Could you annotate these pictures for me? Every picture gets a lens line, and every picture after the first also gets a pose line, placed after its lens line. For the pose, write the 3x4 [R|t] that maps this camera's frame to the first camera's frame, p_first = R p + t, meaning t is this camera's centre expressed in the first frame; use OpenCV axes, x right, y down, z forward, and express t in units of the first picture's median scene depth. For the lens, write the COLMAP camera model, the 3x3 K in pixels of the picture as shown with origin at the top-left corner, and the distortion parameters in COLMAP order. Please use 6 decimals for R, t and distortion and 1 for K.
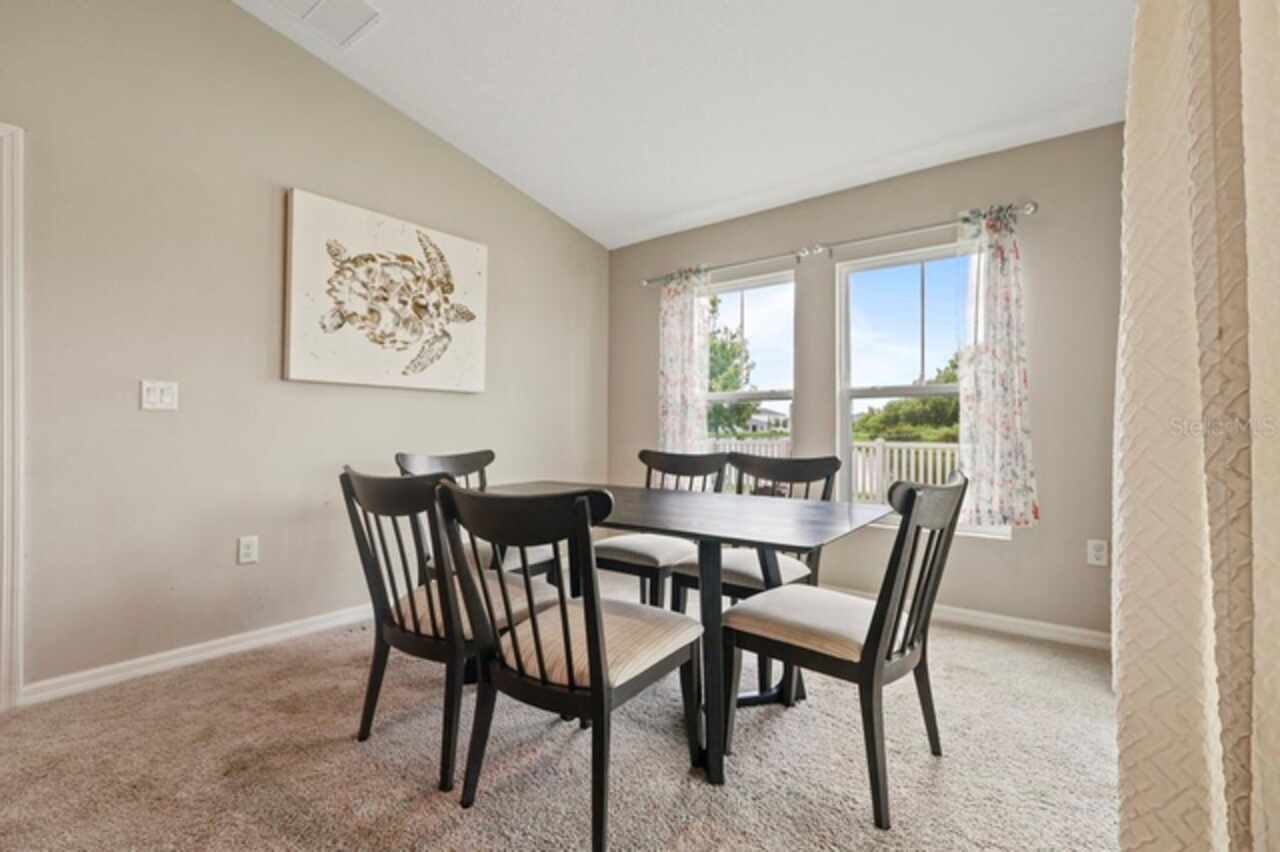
lens RADIAL K [[593.0, 0, 640.0], [0, 593.0, 426.0], [0, 0, 1]] dist [0.000286, 0.000885]
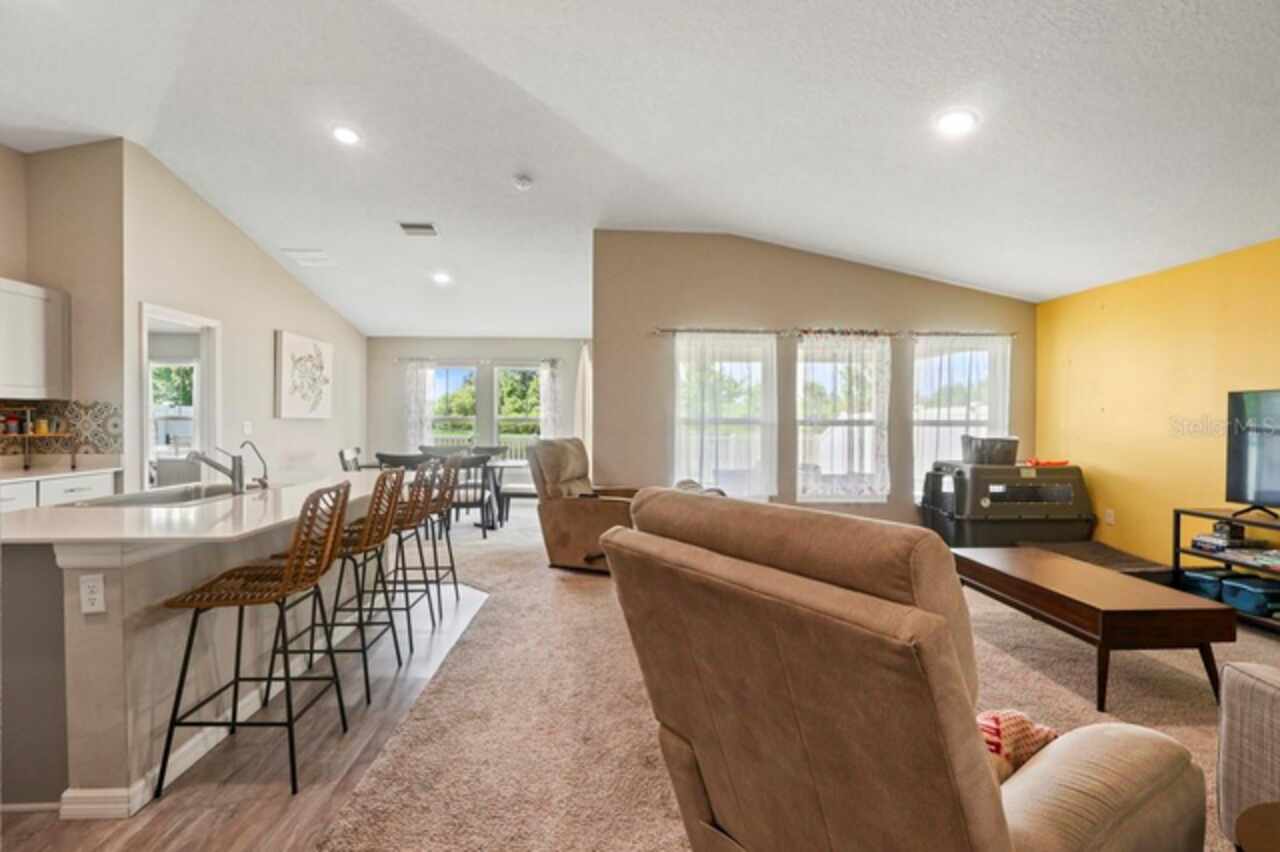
lens RADIAL K [[593.0, 0, 640.0], [0, 593.0, 426.0], [0, 0, 1]] dist [0.000286, 0.000885]
pose [[0.741795, -0.008408, 0.670574, -0.912378], [-0.005167, 0.999820, 0.018252, -0.081973], [-0.670607, -0.017004, 0.741618, -1.284091]]
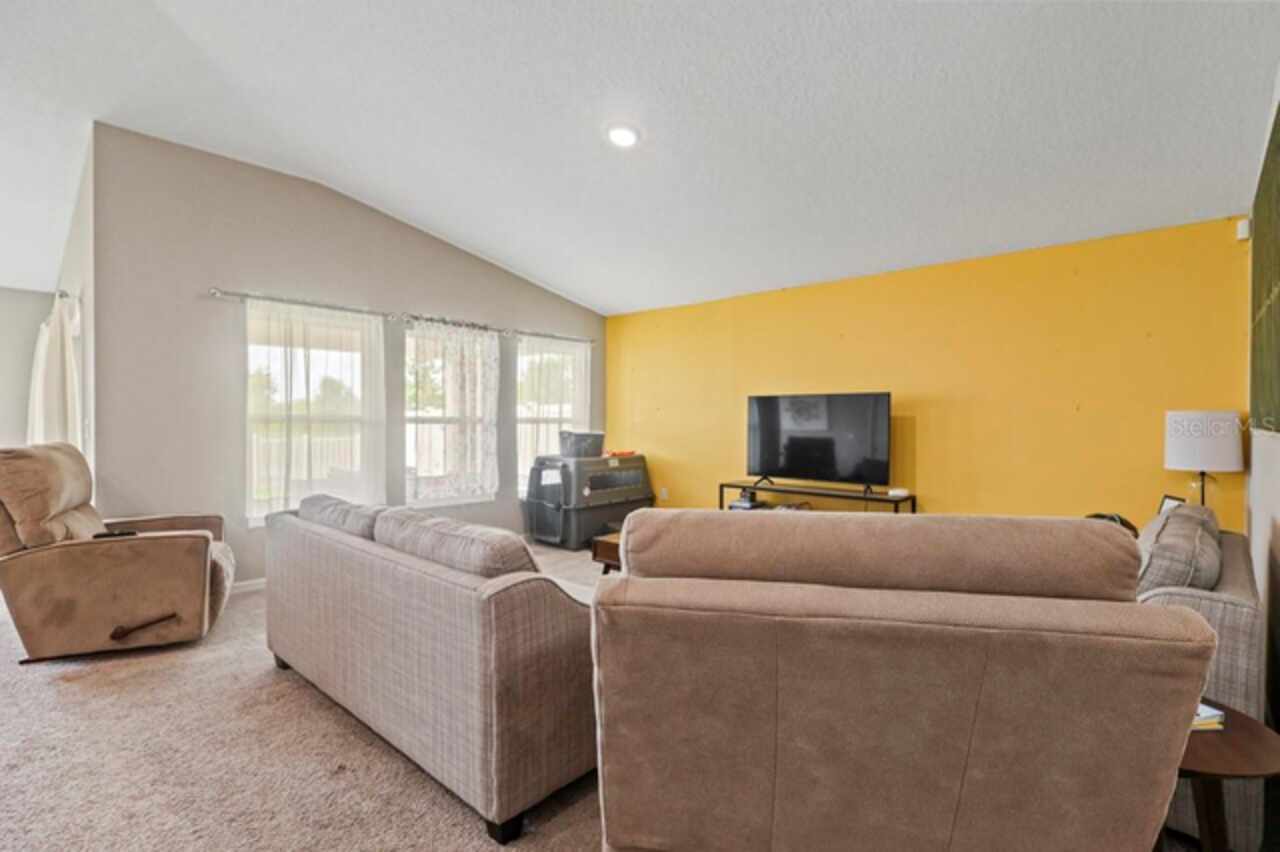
lens RADIAL K [[594.4, 0, 640.0], [0, 594.4, 426.0], [0, 0, 1]] dist [-0.003892, -0.000095]
pose [[0.063231, -0.012448, 0.997921, -0.900298], [-0.006036, 0.999899, 0.012855, -0.070386], [-0.997981, -0.006836, 0.063150, -1.004856]]
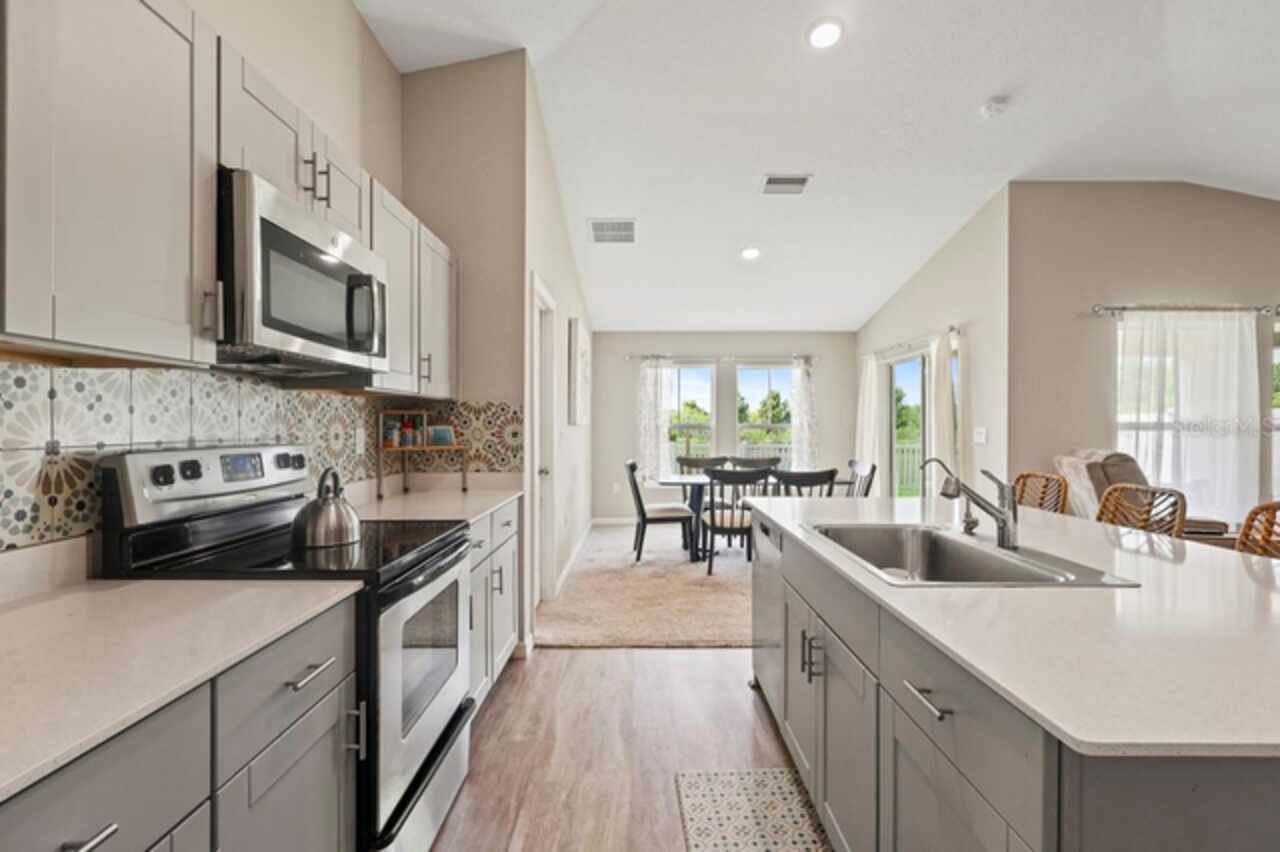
lens RADIAL K [[593.0, 0, 640.0], [0, 593.0, 426.0], [0, 0, 1]] dist [0.000286, 0.000885]
pose [[0.781666, -0.002446, 0.623692, -1.326629], [-0.002427, 0.999973, 0.006964, -0.074636], [-0.623692, -0.006957, 0.781639, -0.456362]]
